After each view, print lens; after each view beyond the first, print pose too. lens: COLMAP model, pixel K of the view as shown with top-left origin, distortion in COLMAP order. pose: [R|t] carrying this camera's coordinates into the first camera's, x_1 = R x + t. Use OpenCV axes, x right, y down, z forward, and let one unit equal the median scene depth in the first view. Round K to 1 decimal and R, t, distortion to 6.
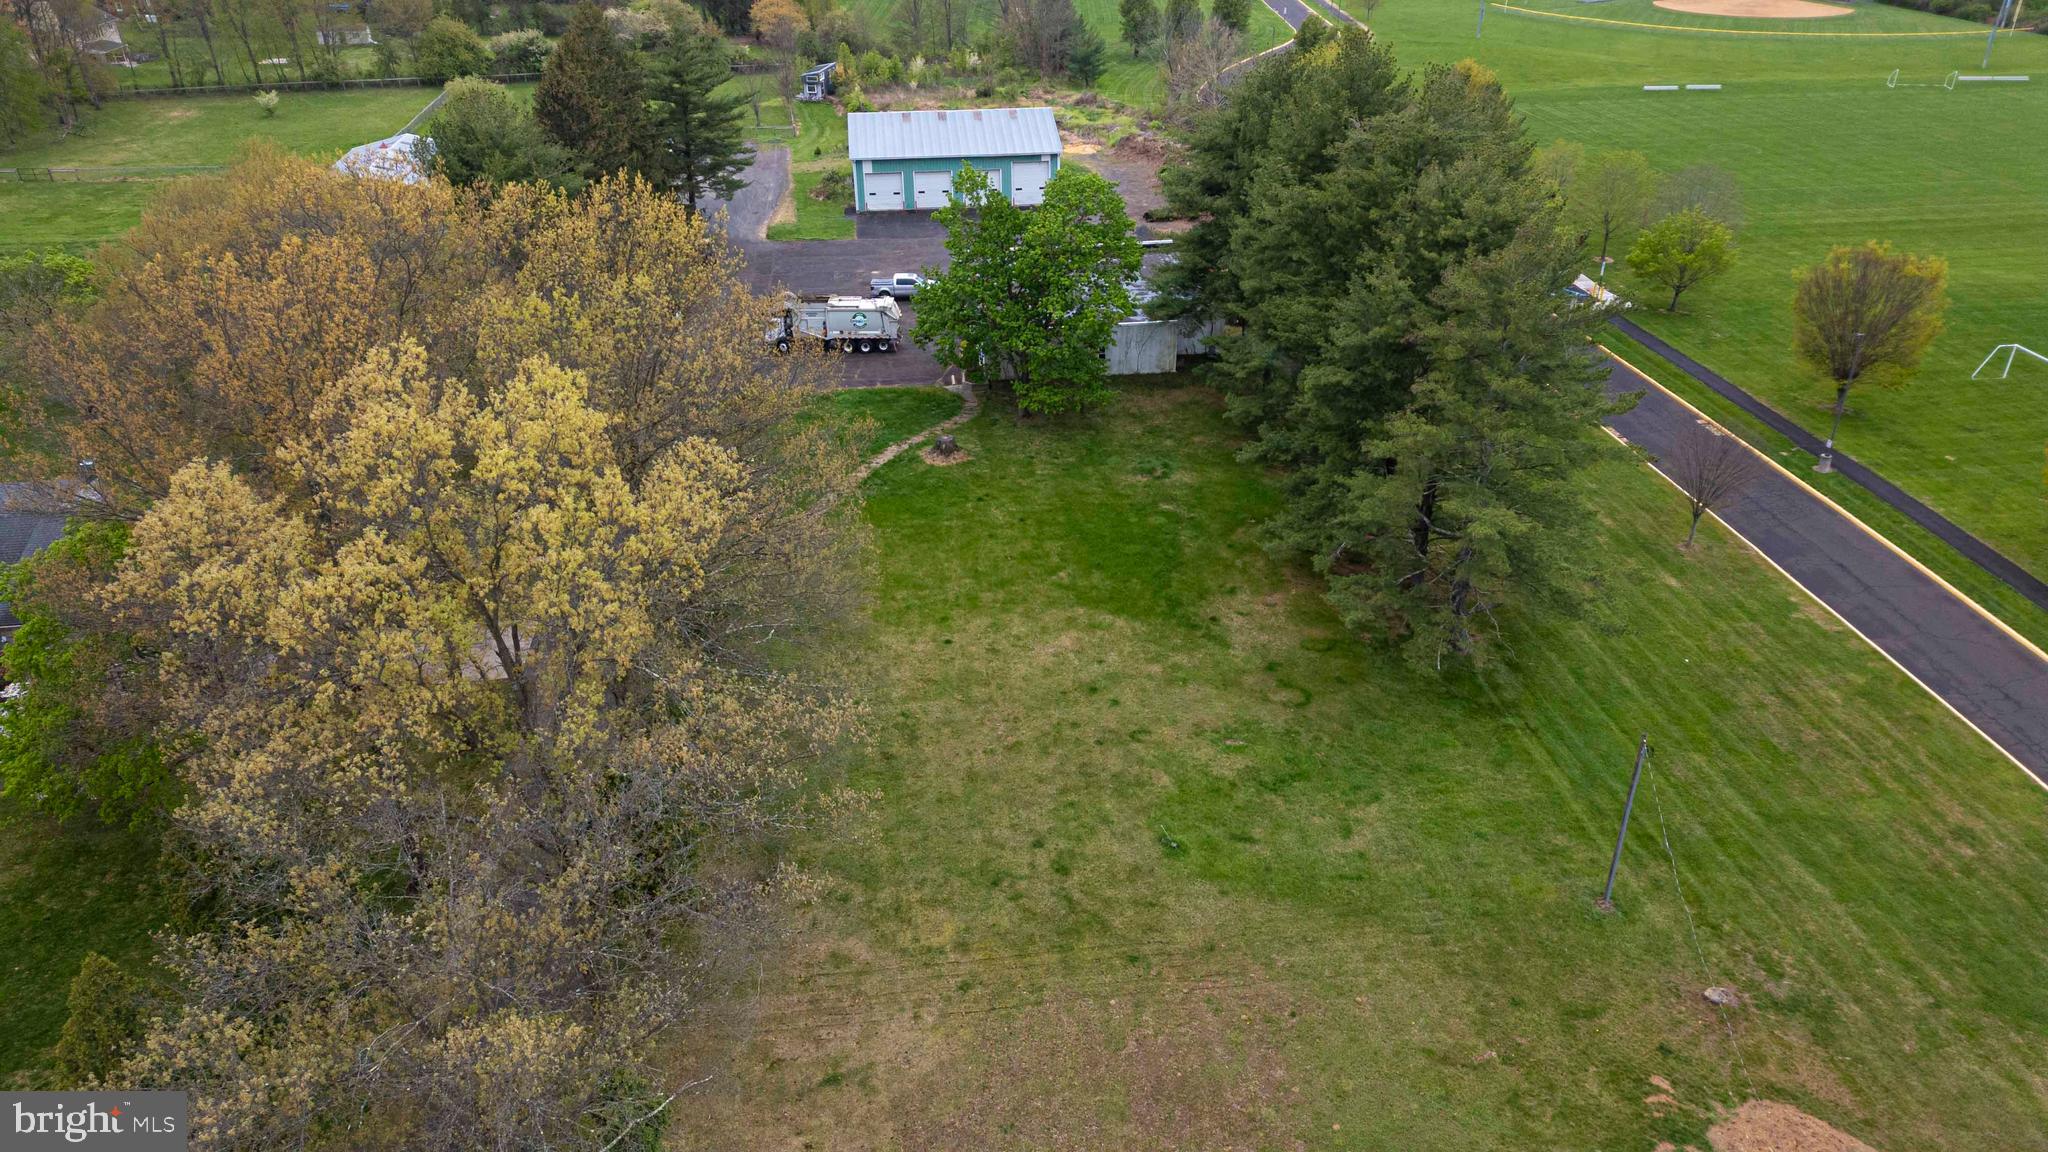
lens RADIAL K [[1435.0, 0, 1024.0], [0, 1435.0, 576.0], [0, 0, 1]] dist [0.066230, -0.057016]
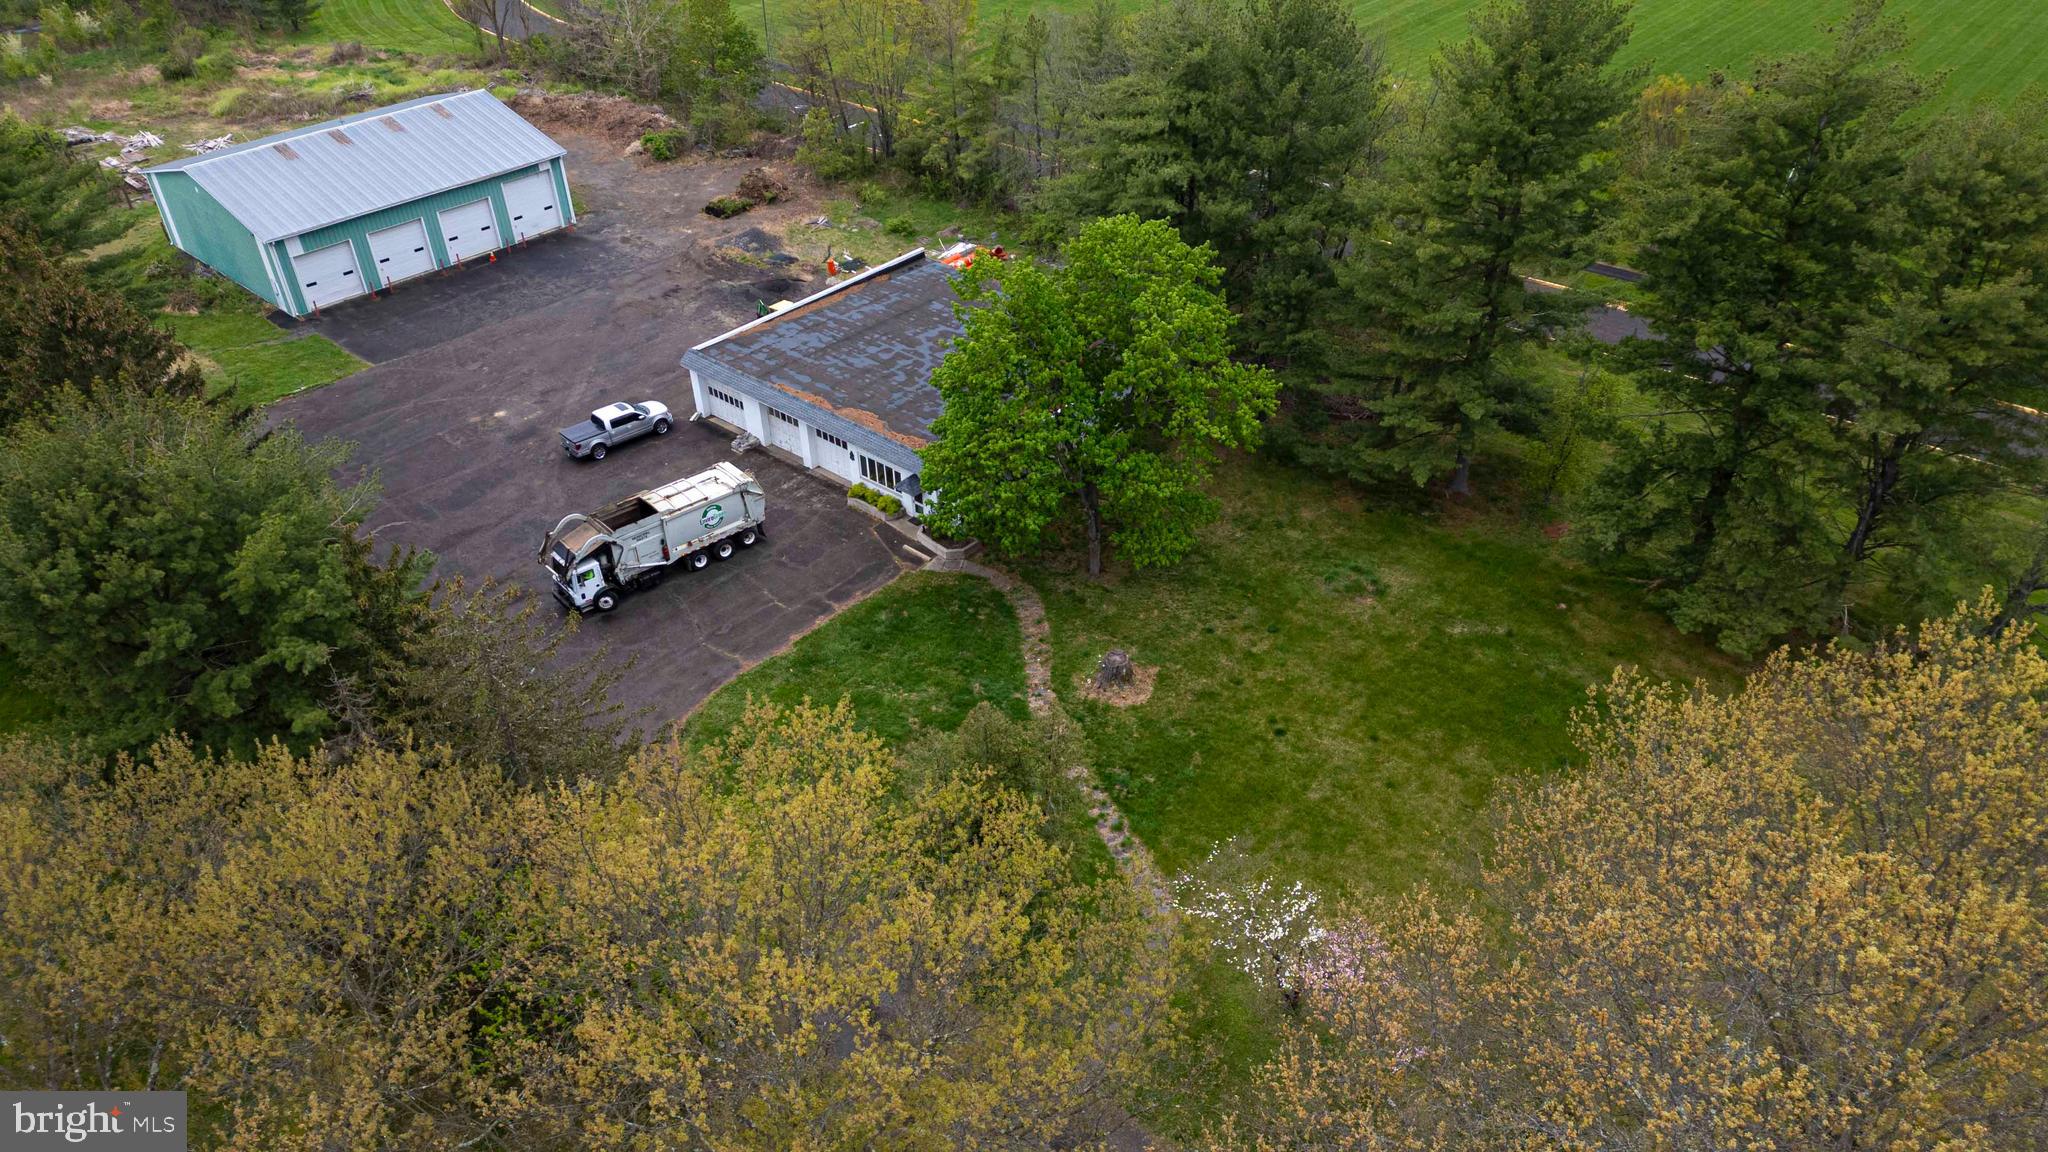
lens RADIAL K [[1411.5, 0, 1026.8], [0, 1411.5, 584.1], [0, 0, 1]] dist [0.091903, -0.088071]
pose [[0.749326, -0.397511, 0.529618, -0.383646], [0.333581, 0.917486, 0.216665, -0.259390], [-0.572044, 0.014318, 0.820098, 0.436808]]
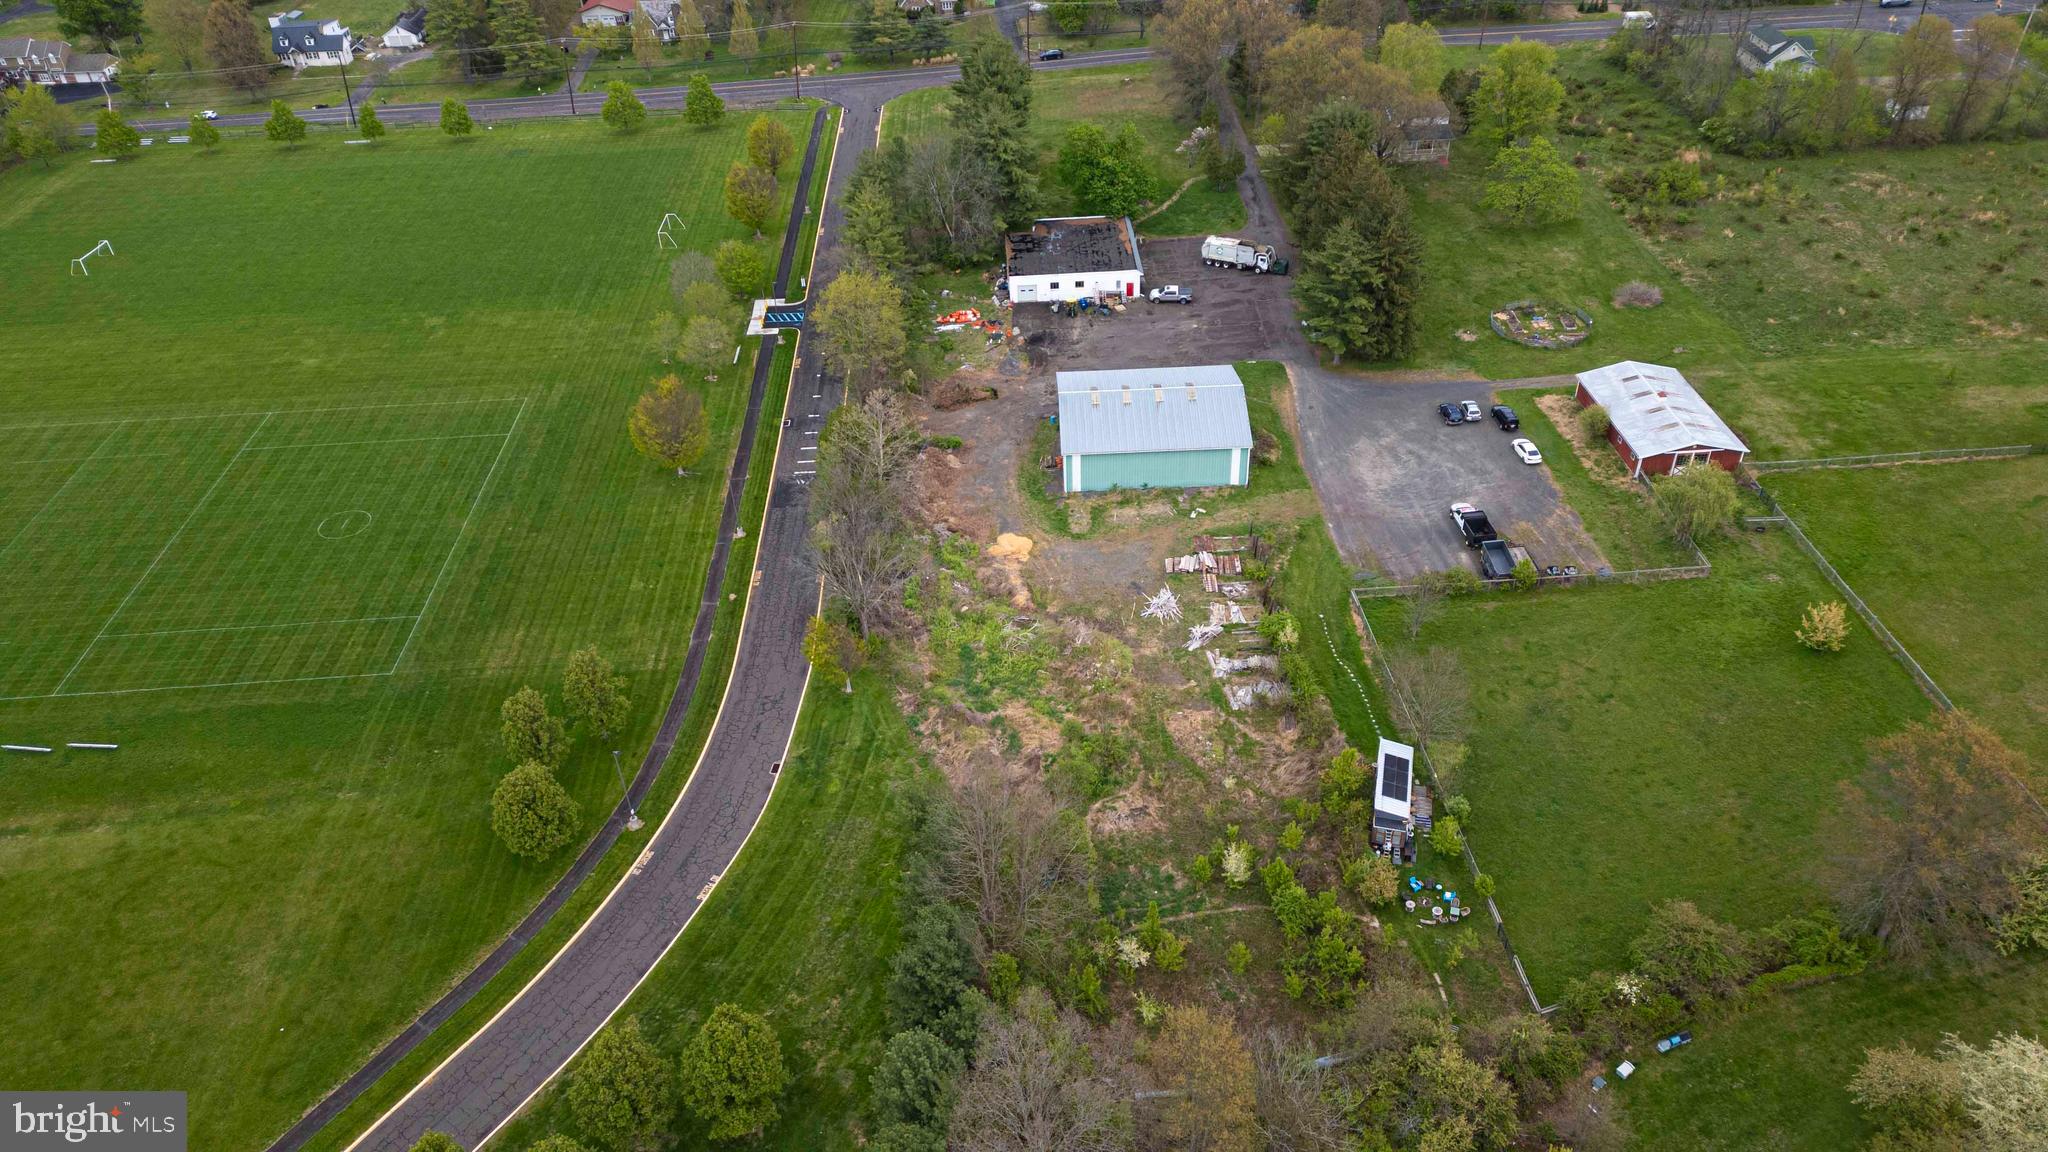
lens RADIAL K [[1411.5, 0, 1026.8], [0, 1411.5, 584.1], [0, 0, 1]] dist [0.091903, -0.088071]
pose [[-0.995261, -0.017137, 0.095717, -0.093757], [0.079773, 0.418976, 0.904486, -1.909293], [-0.055603, 0.907836, -0.415623, 2.431224]]
